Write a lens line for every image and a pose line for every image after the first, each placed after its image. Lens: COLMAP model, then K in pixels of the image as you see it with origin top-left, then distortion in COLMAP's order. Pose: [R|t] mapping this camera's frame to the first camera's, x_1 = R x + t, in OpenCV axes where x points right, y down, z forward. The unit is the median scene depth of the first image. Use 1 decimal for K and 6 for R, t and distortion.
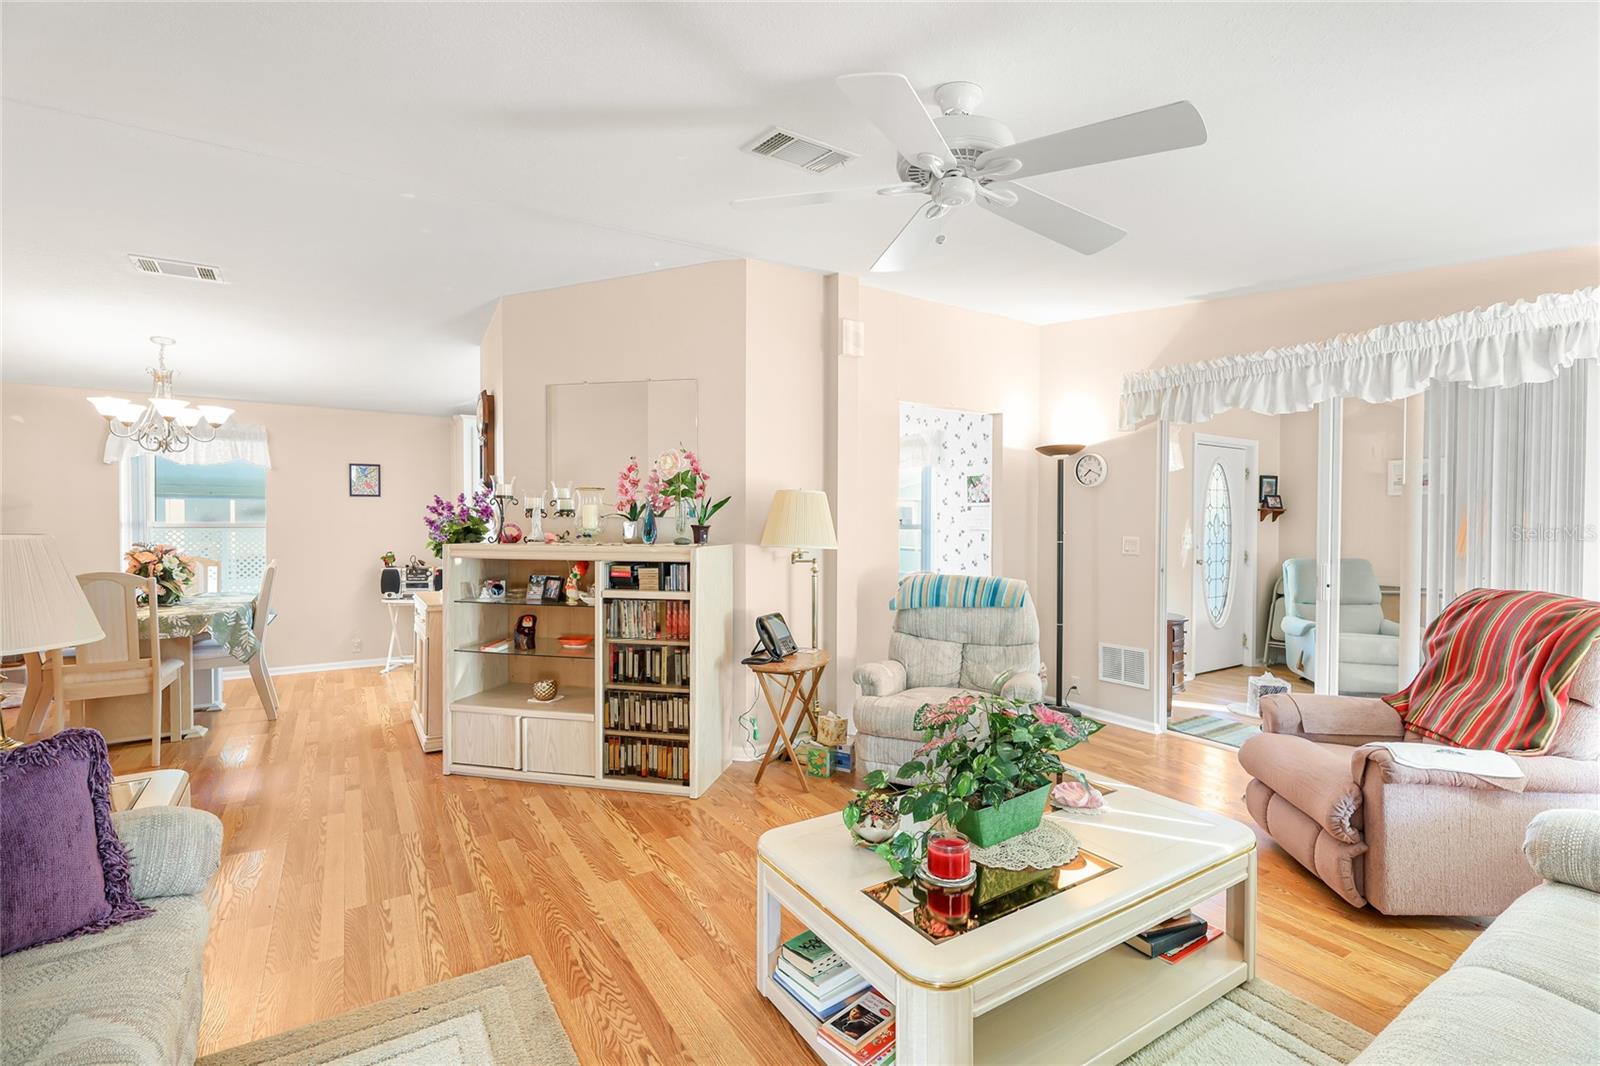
lens RADIAL K [[726.4, 0, 798.5], [0, 726.4, 525.7], [0, 0, 1]] dist [0.013468, -0.000224]
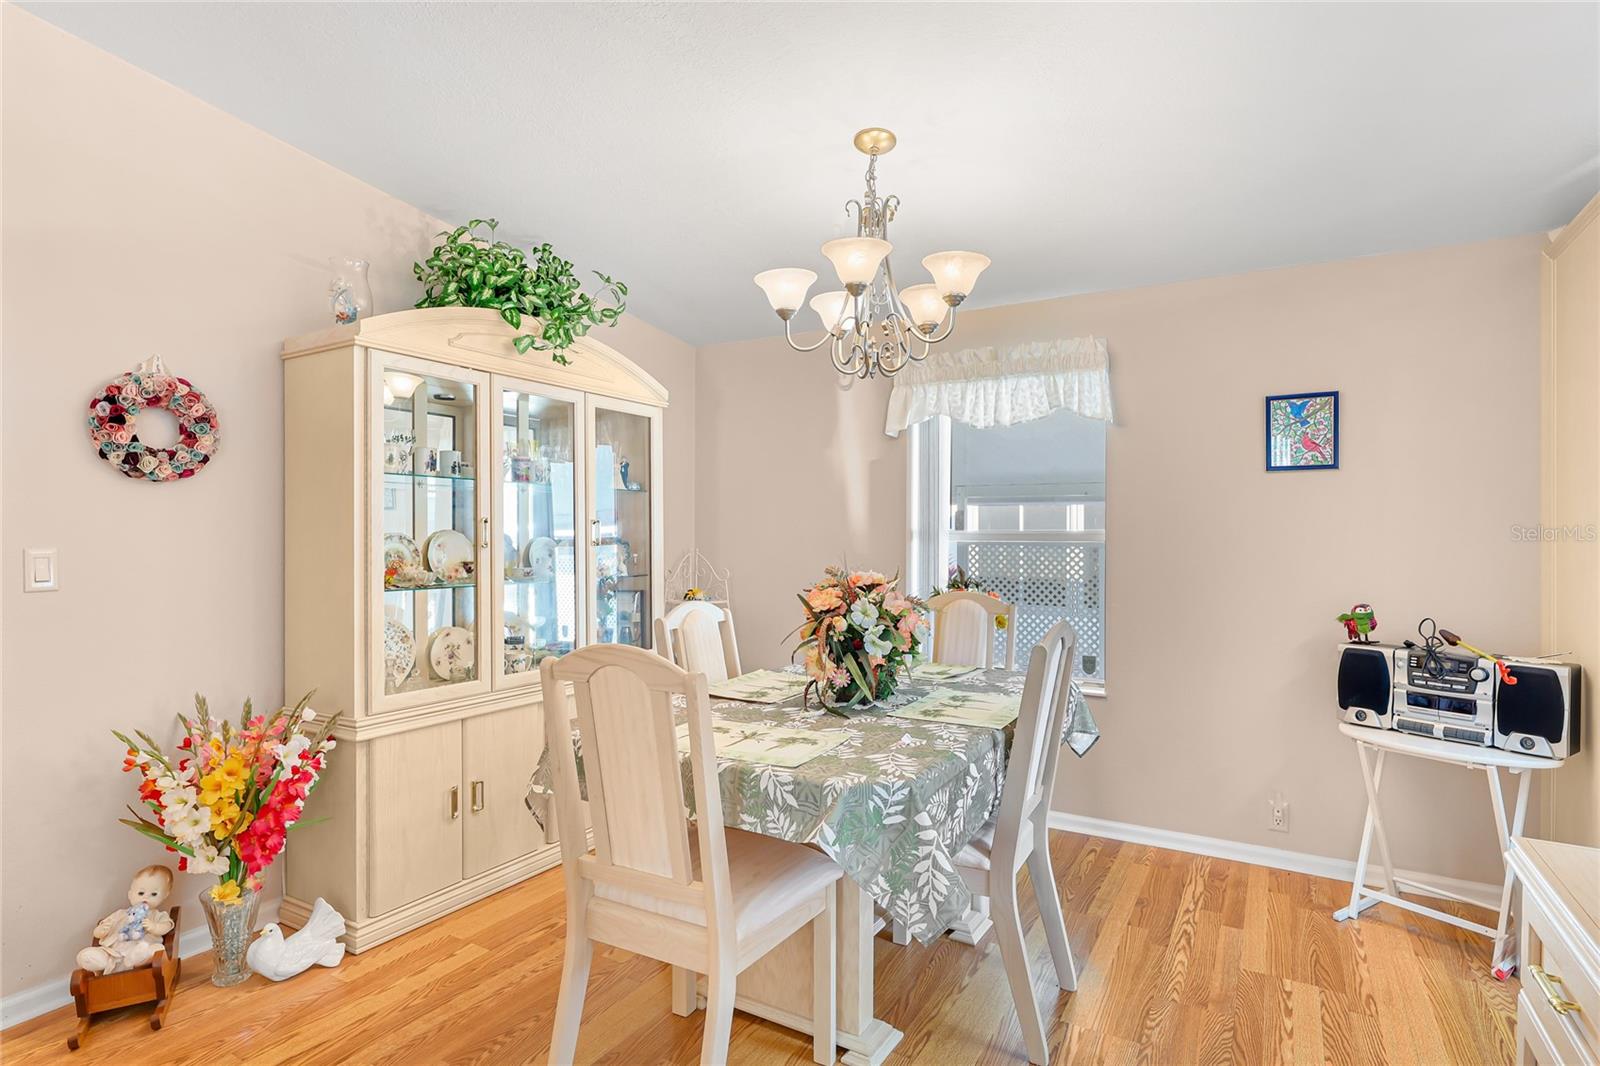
lens RADIAL K [[812.5, 0, 804.9], [0, 812.5, 539.3], [0, 0, 1]] dist [-0.002320, -0.000243]
pose [[0.461769, 0.003777, -0.886992, -0.316658], [-0.009323, 0.999956, -0.000595, 0.003673], [0.886951, 0.008544, 0.461784, 0.541020]]
